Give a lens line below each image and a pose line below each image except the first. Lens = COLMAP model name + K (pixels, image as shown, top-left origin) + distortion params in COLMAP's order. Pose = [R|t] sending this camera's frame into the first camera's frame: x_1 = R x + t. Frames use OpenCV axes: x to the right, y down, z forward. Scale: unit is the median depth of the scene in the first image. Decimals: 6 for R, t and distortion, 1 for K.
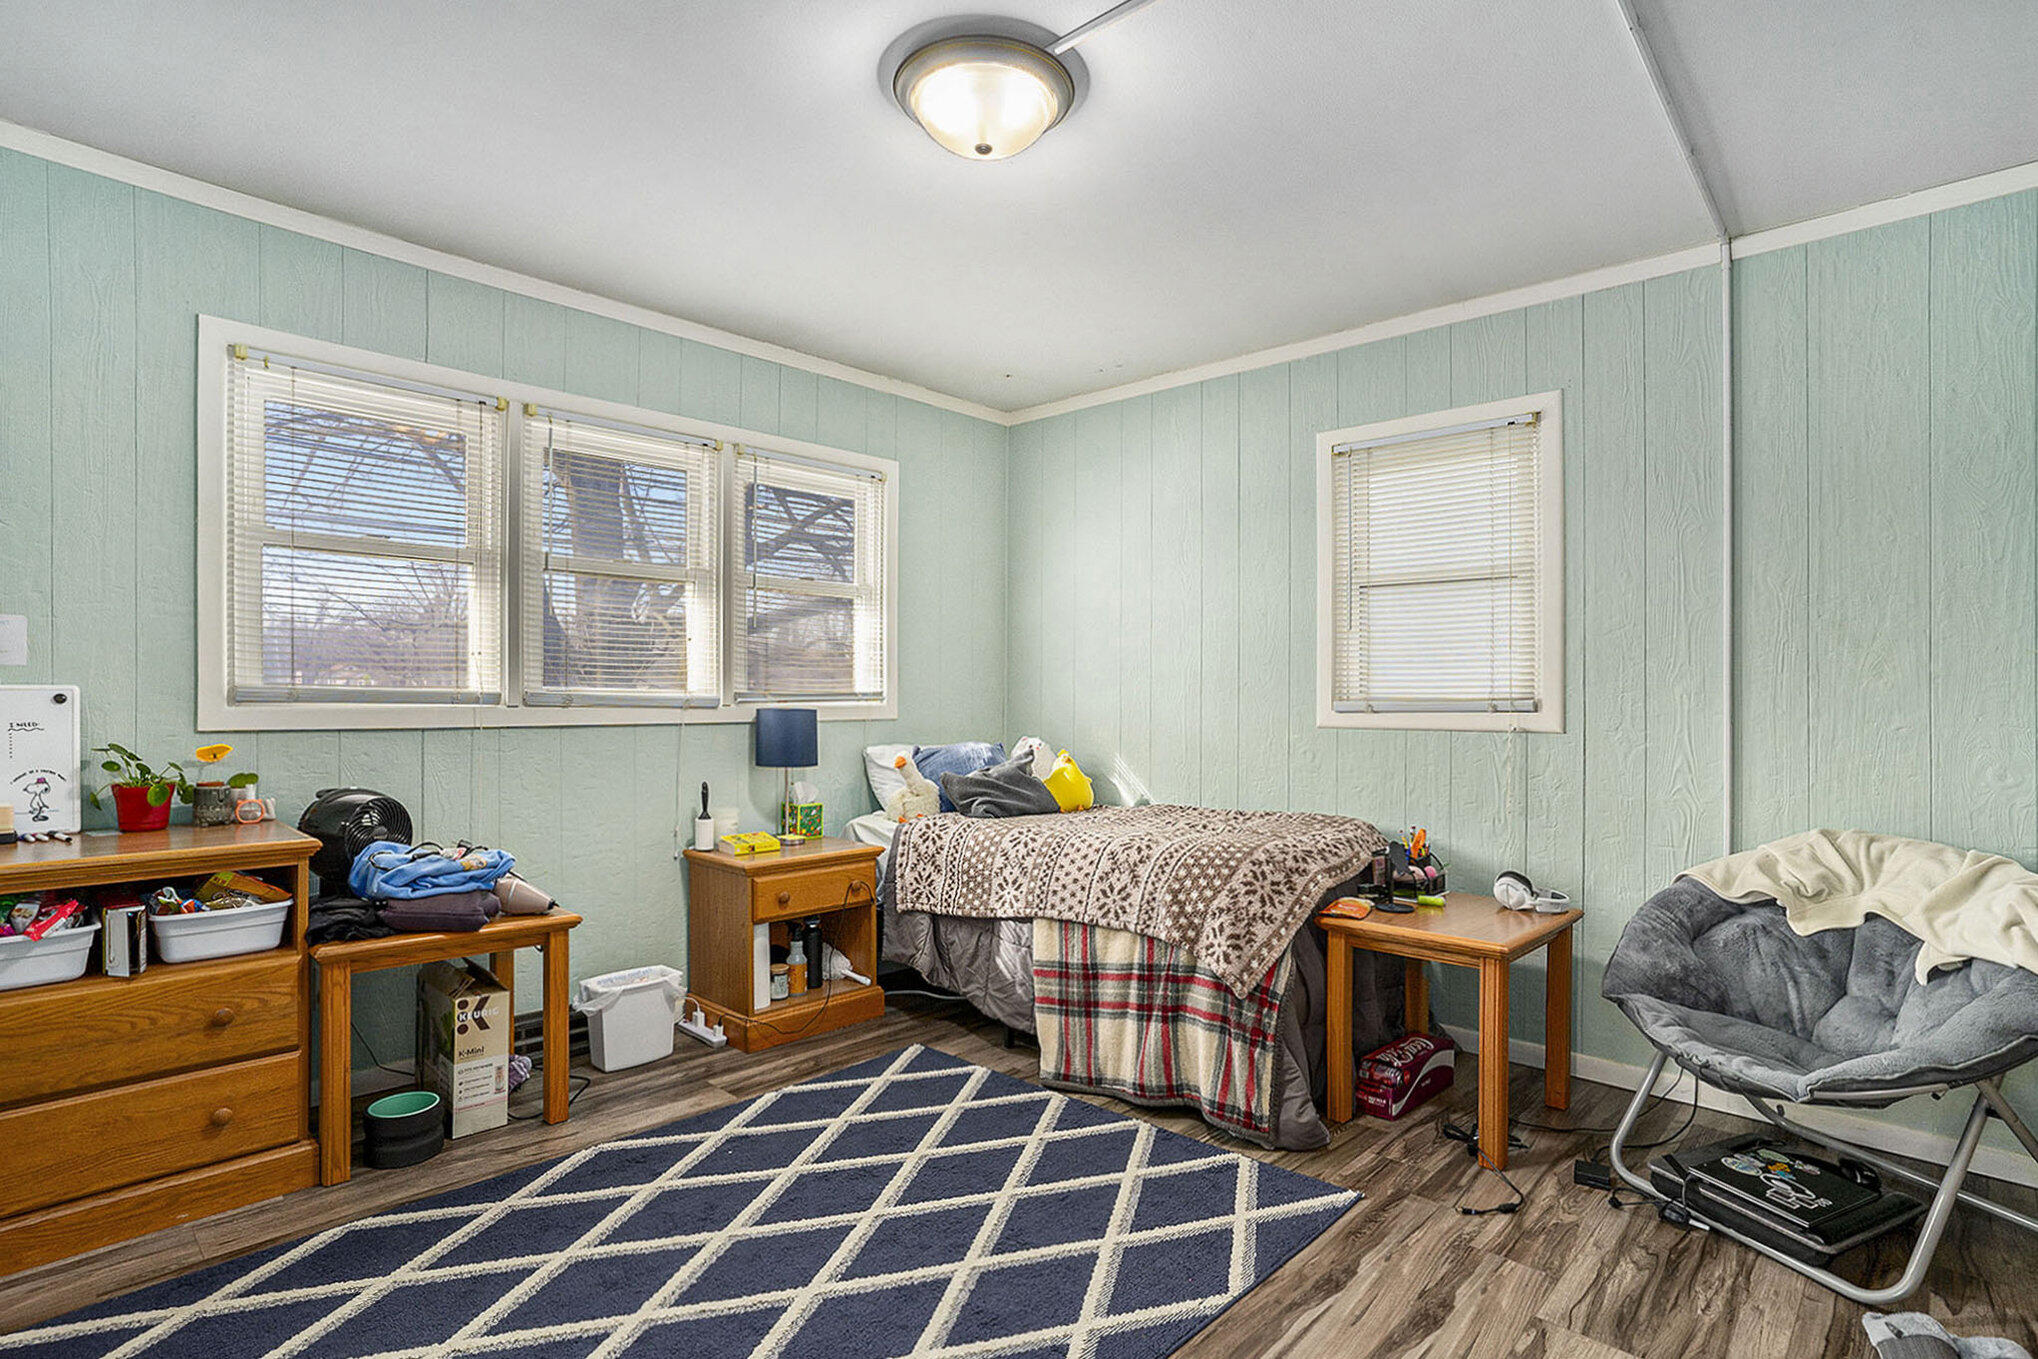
lens RADIAL K [[1034.4, 0, 1022.7], [0, 1034.4, 679.6], [0, 0, 1]] dist [-0.086200, 0.041783]
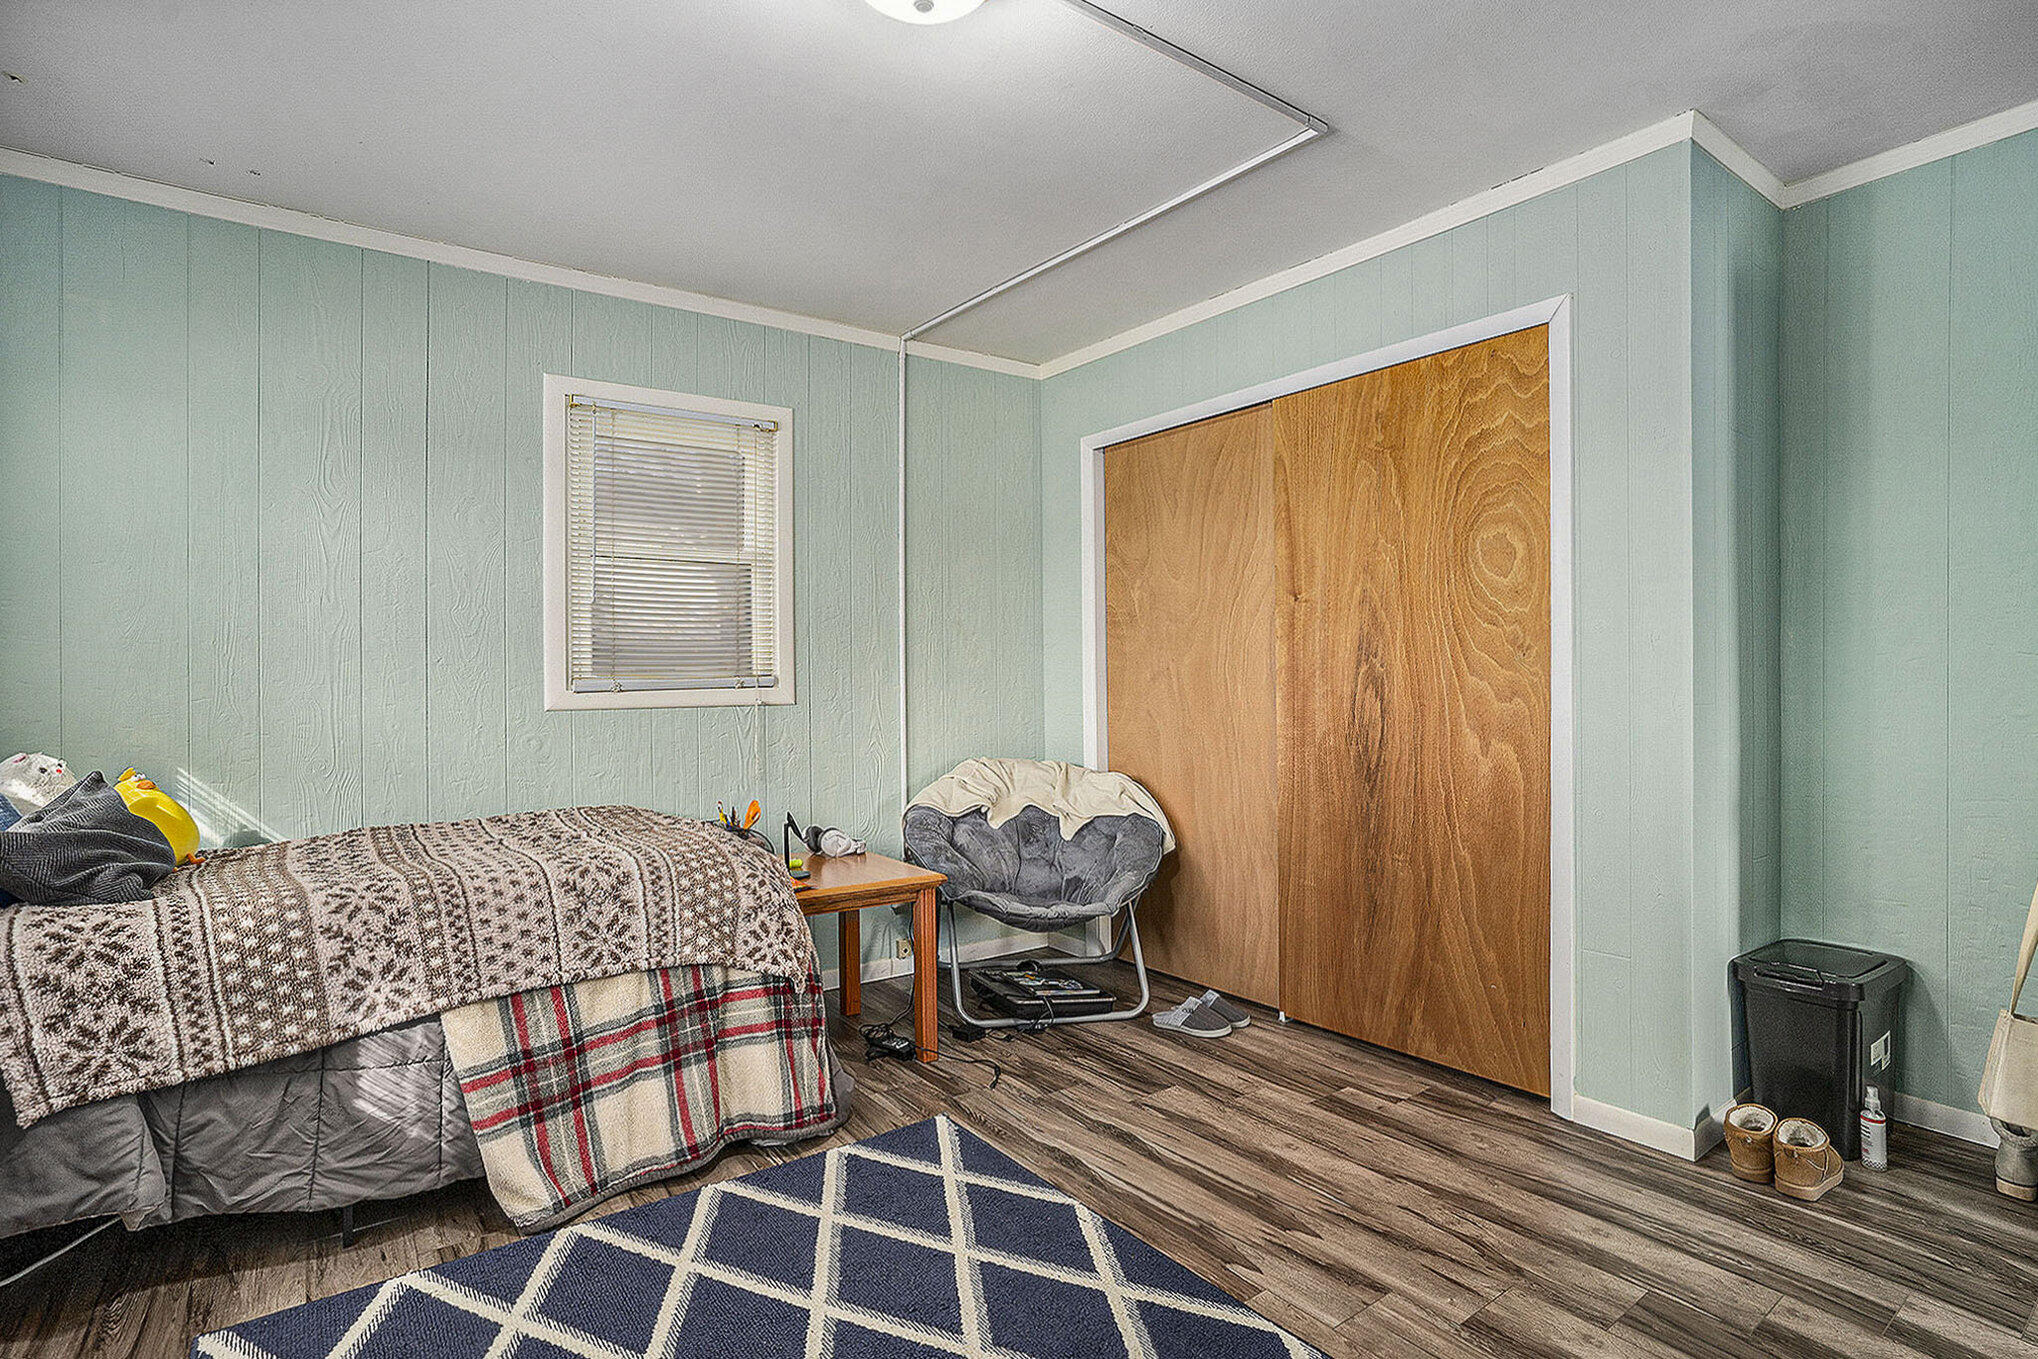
lens RADIAL K [[1034.4, 0, 1022.7], [0, 1034.4, 679.6], [0, 0, 1]] dist [-0.086200, 0.041783]
pose [[0.185039, -0.009577, 0.982685, -0.579967], [-0.003368, 0.999940, 0.010380, 0.012192], [-0.982725, -0.005231, 0.184995, 0.545031]]
